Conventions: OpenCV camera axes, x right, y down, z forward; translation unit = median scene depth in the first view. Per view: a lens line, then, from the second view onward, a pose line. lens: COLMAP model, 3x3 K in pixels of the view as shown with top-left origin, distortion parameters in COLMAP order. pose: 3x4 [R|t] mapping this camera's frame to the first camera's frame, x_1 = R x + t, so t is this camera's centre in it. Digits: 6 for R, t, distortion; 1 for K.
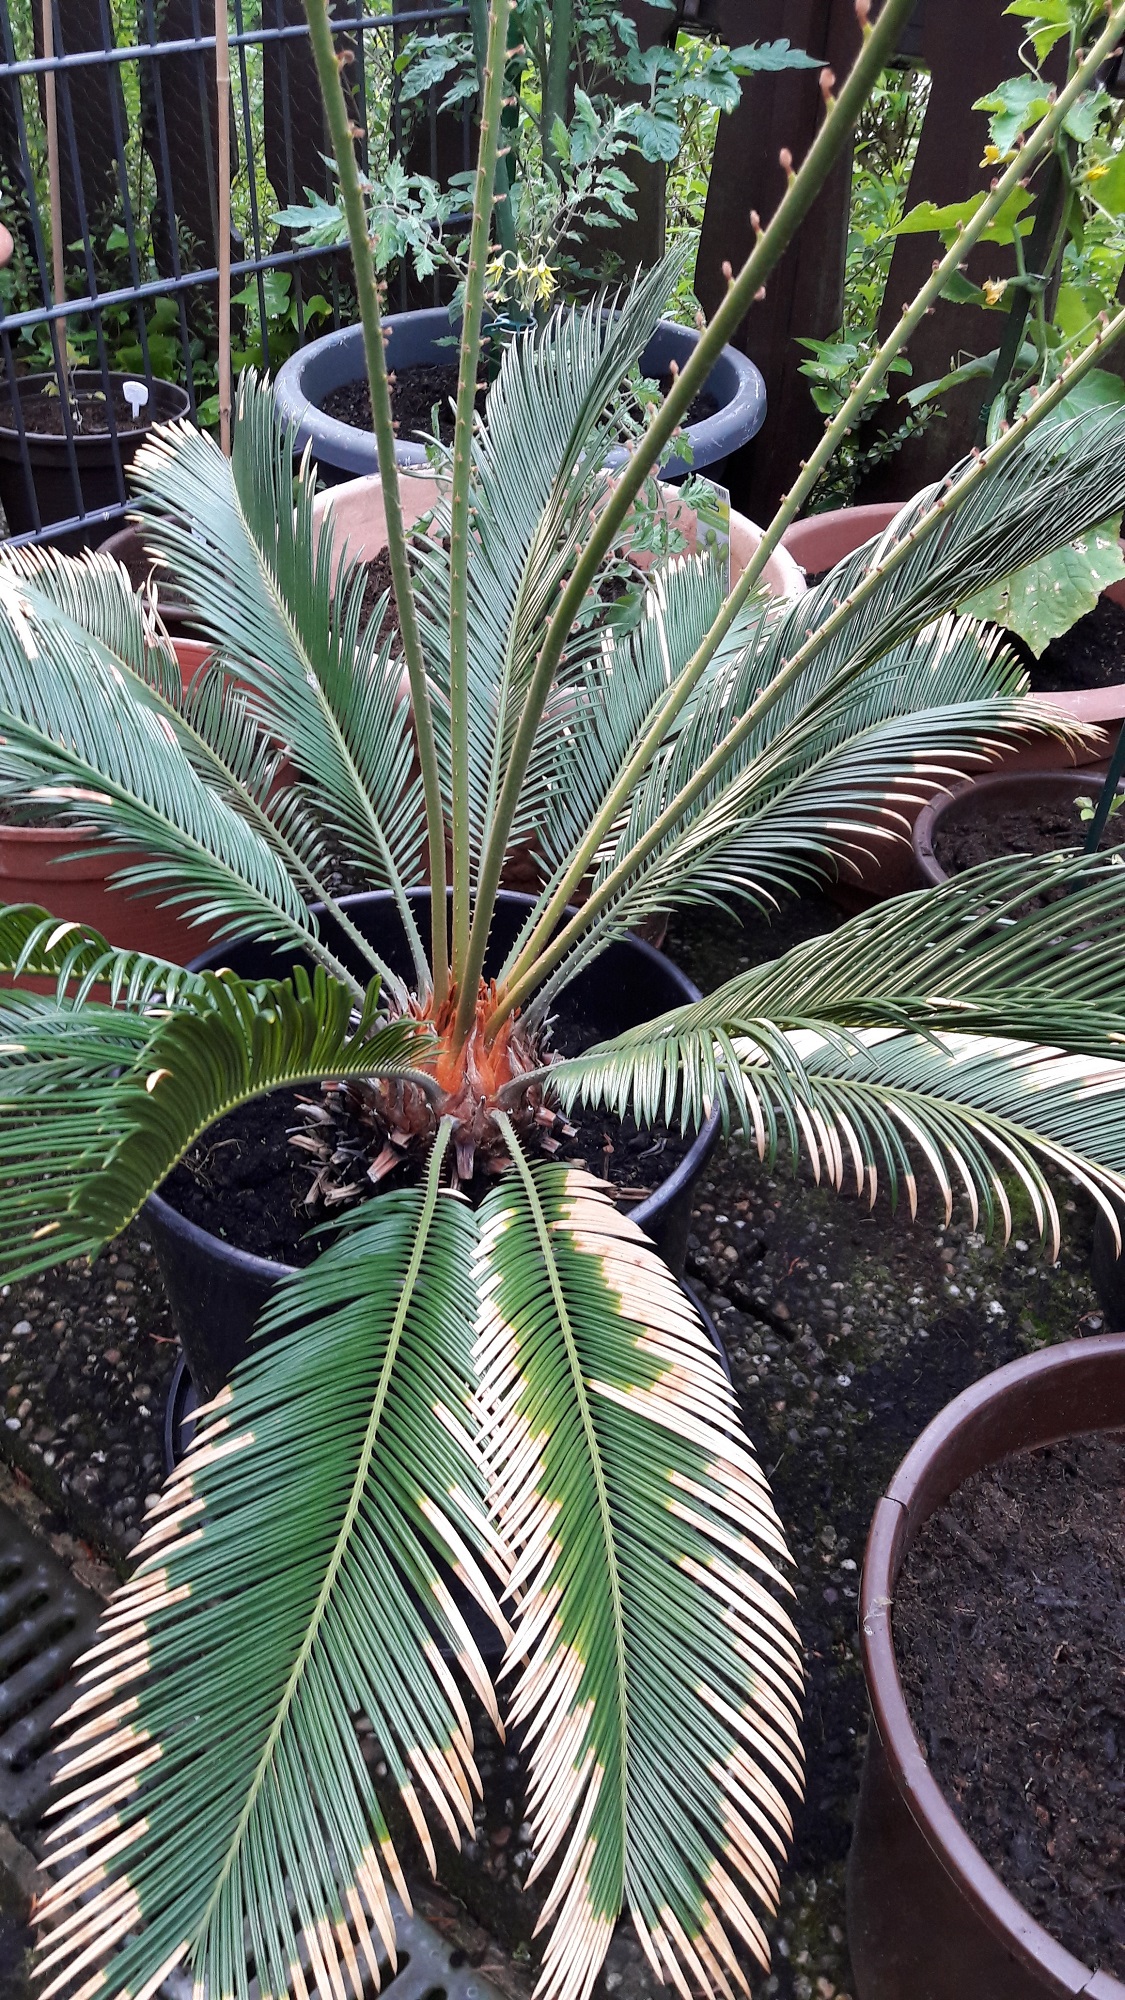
lens RADIAL K [[1685.4, 0, 563.0], [0, 1685.4, 998.6], [0, 0, 1]] dist [-0.013856, -0.010418]
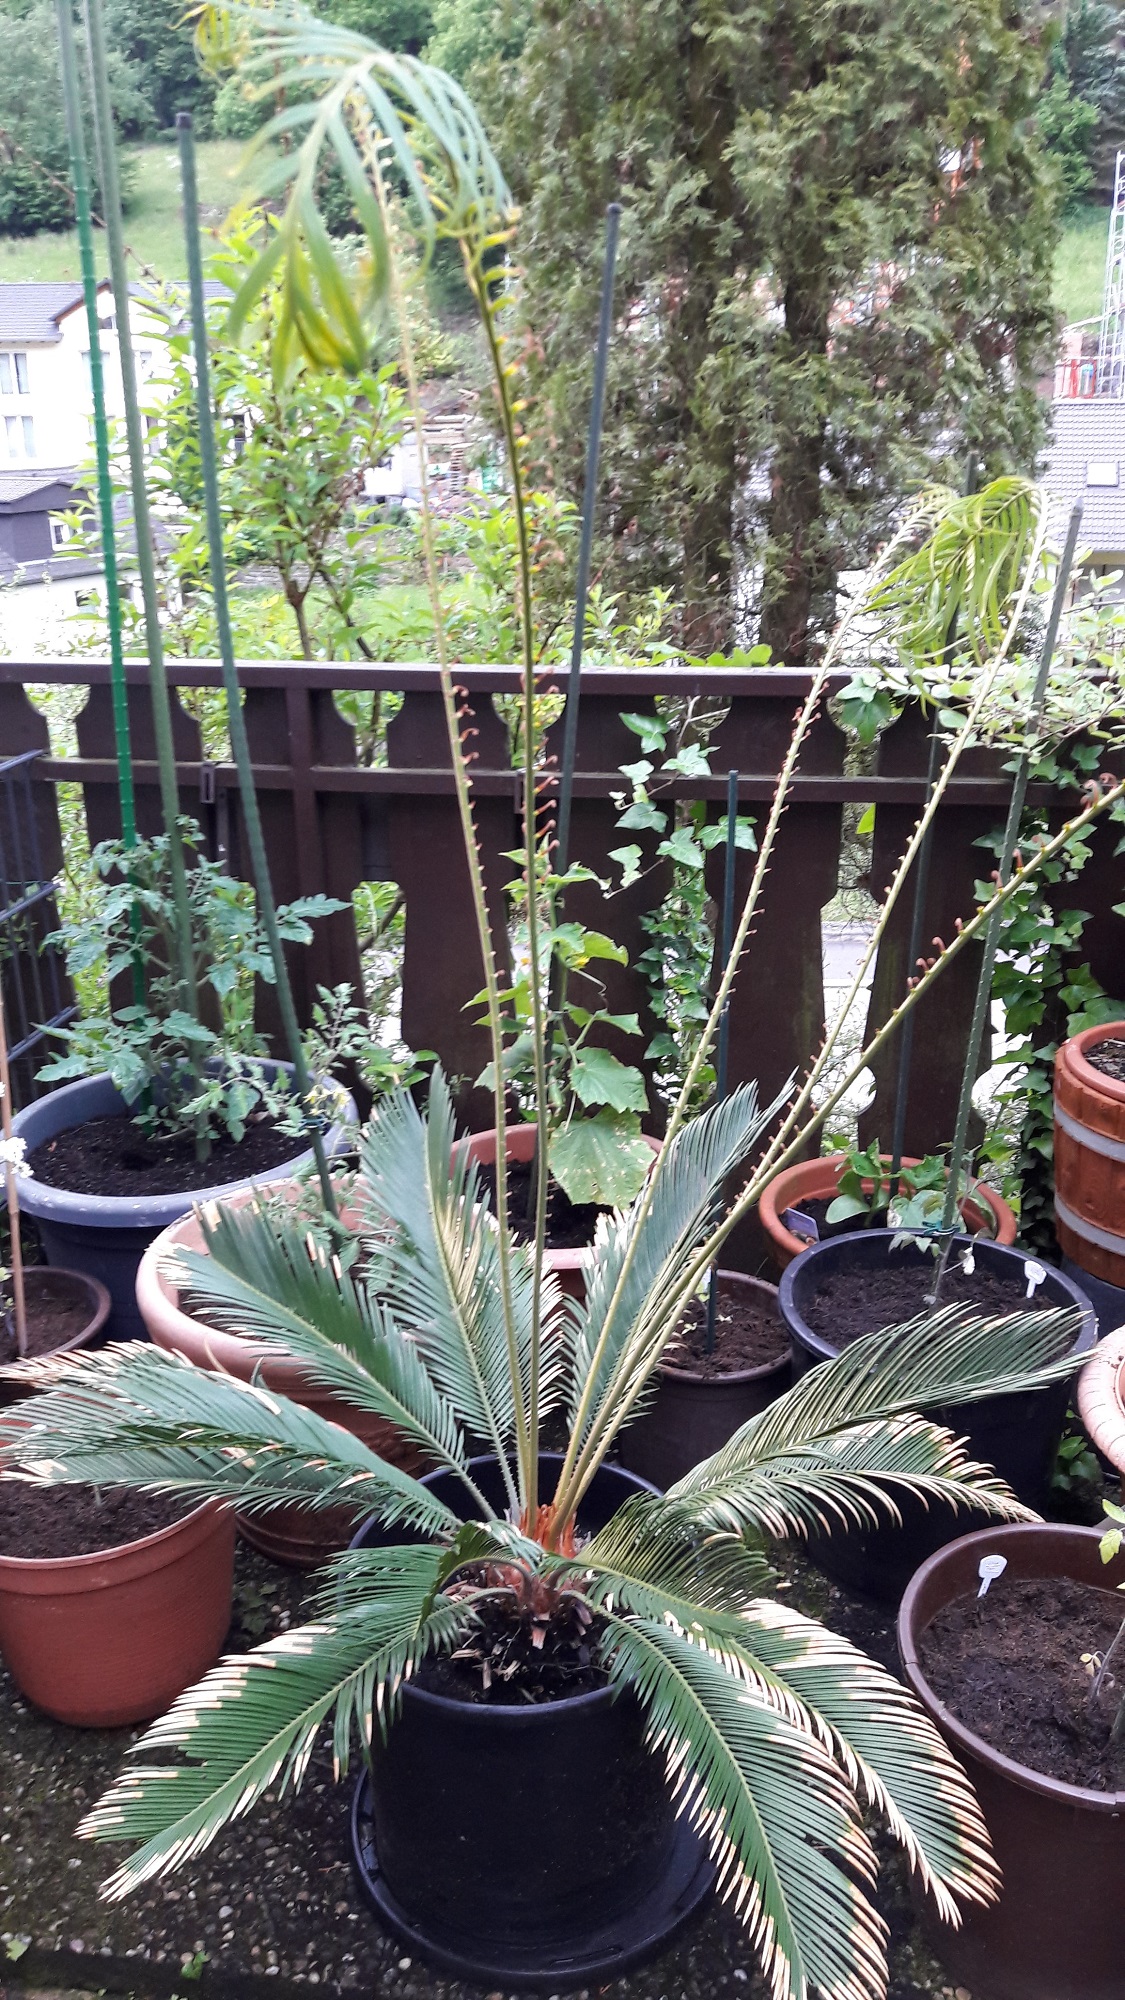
lens RADIAL K [[1685.4, 0, 562.6], [0, 1685.4, 1000.2], [0, 0, 1]] dist [-0.013856, -0.010418]
pose [[0.845605, -0.216556, 0.487910, -0.867877], [0.354830, 0.910886, -0.210671, -0.130762], [-0.398808, 0.351269, 0.847090, -0.723498]]
